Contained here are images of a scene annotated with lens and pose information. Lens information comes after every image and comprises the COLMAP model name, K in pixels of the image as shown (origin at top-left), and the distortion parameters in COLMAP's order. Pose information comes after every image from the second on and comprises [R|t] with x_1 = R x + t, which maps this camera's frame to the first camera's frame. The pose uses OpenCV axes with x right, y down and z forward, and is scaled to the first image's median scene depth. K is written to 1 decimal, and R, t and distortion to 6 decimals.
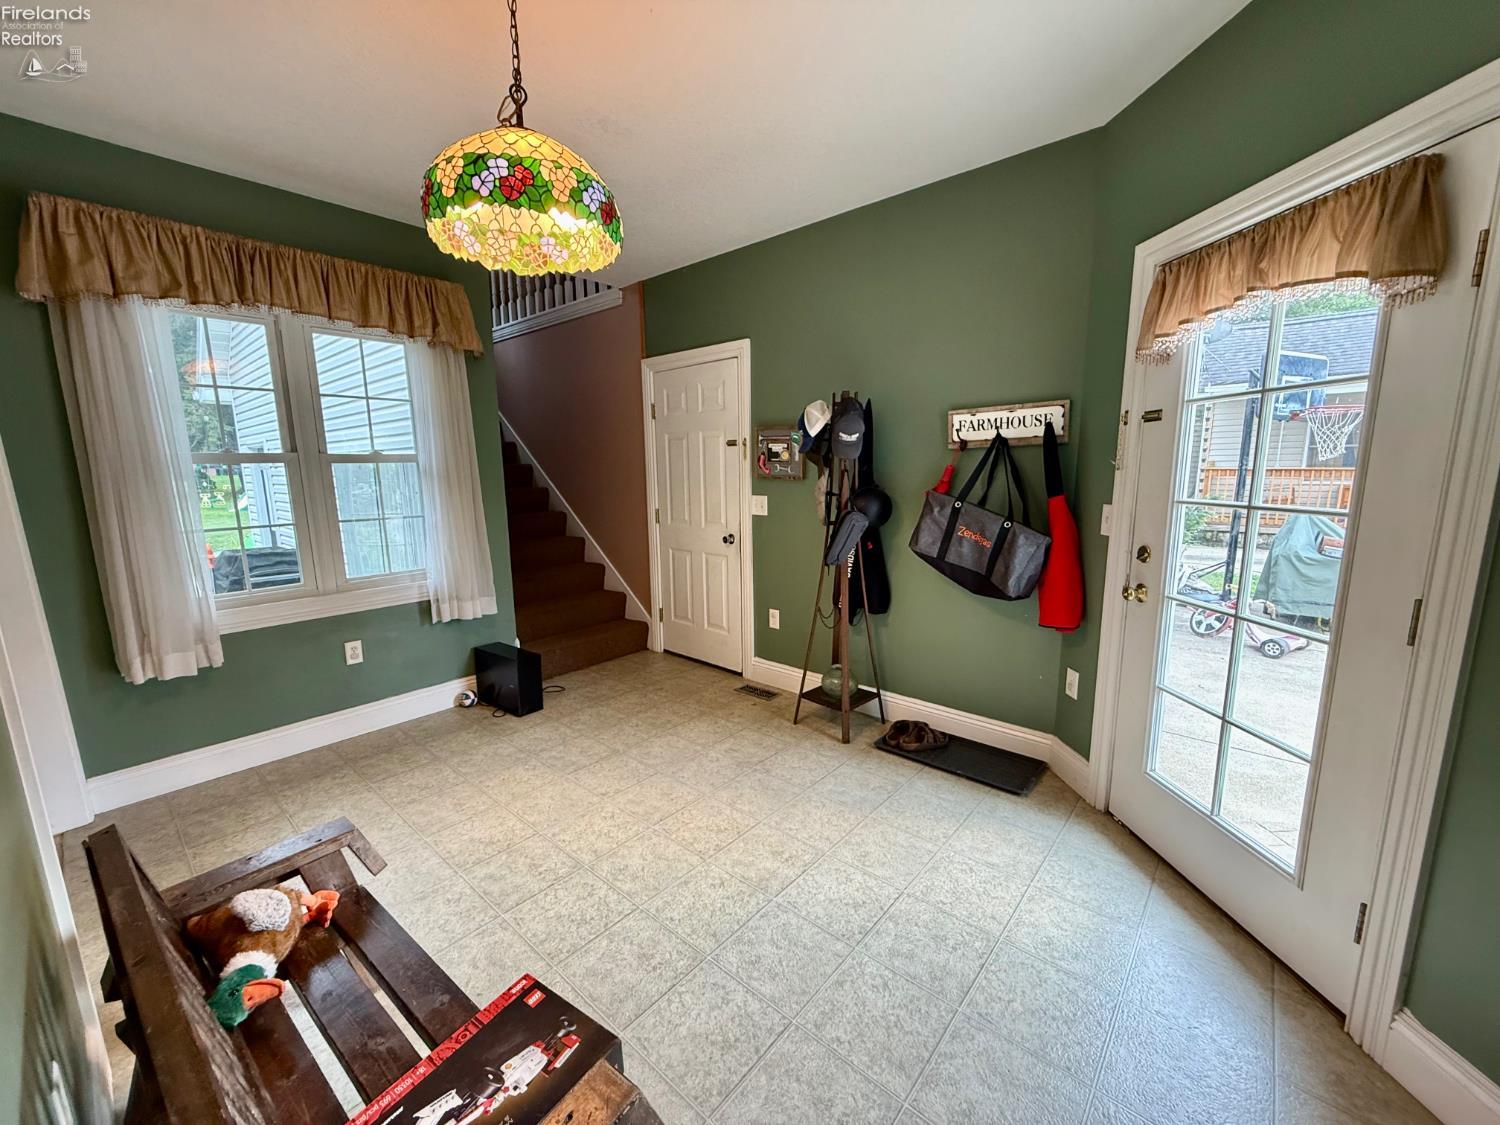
lens RADIAL K [[601.8, 0, 748.9], [0, 601.8, 563.4], [0, 0, 1]] dist [0.000075, 0.001027]
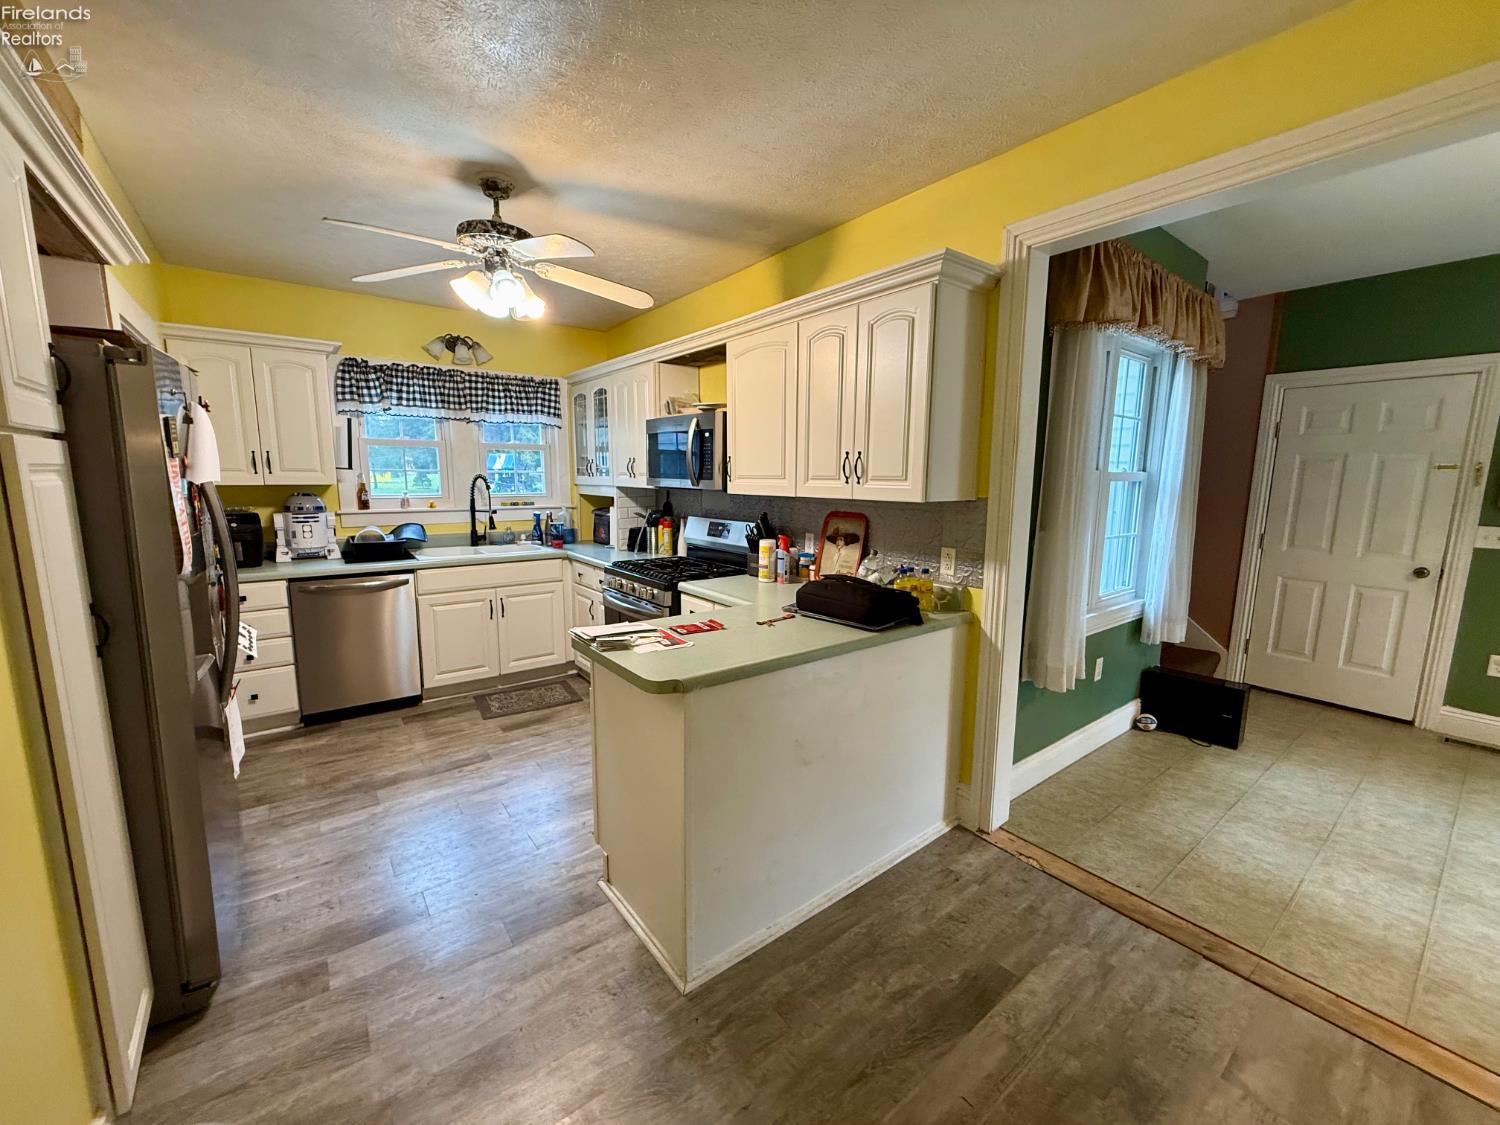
lens RADIAL K [[601.8, 0, 754.2], [0, 601.8, 560.3], [0, 0, 1]] dist [0.000075, 0.001027]
pose [[0.980751, 0.054643, -0.187460, -0.913999], [-0.059027, 0.998096, -0.017881, 0.017743], [0.186126, 0.028602, 0.982109, -0.080902]]
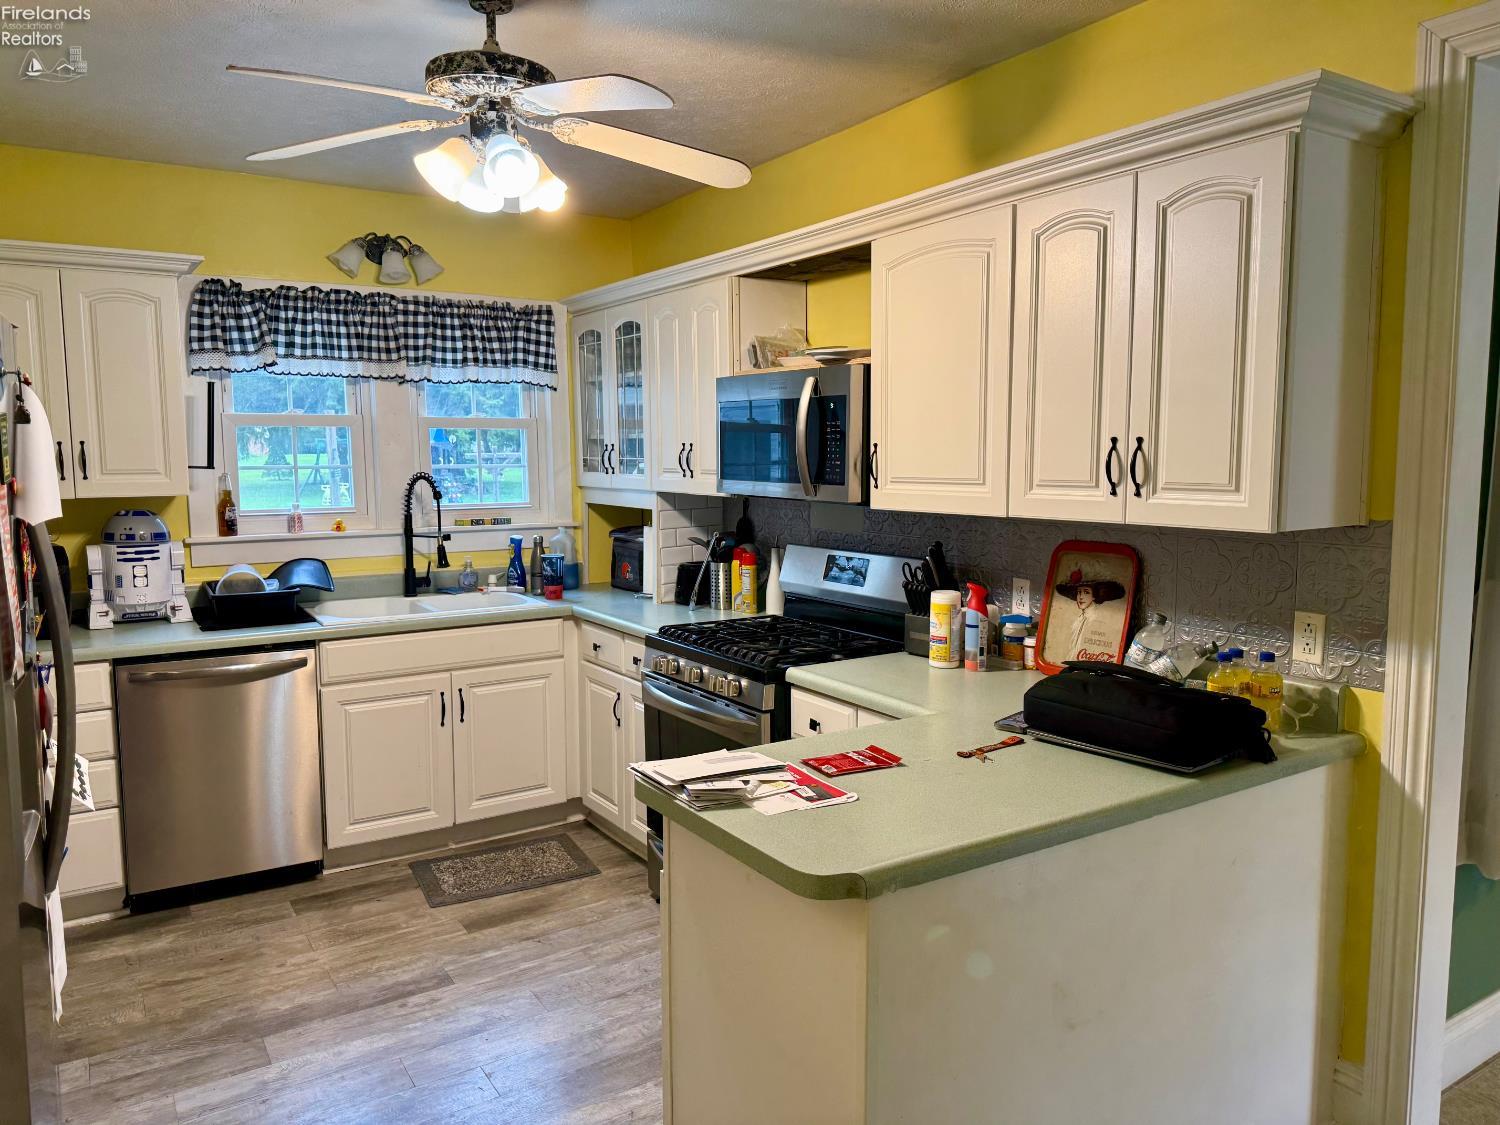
lens RADIAL K [[1069.1, 0, 758.4], [0, 1069.1, 557.8], [0, 0, 1]] dist [0.045425, -0.049566]
pose [[0.962894, 0.041582, -0.266658, -0.976036], [-0.057641, 0.996947, -0.052677, -0.001188], [0.263653, 0.066093, 0.962351, -0.089753]]
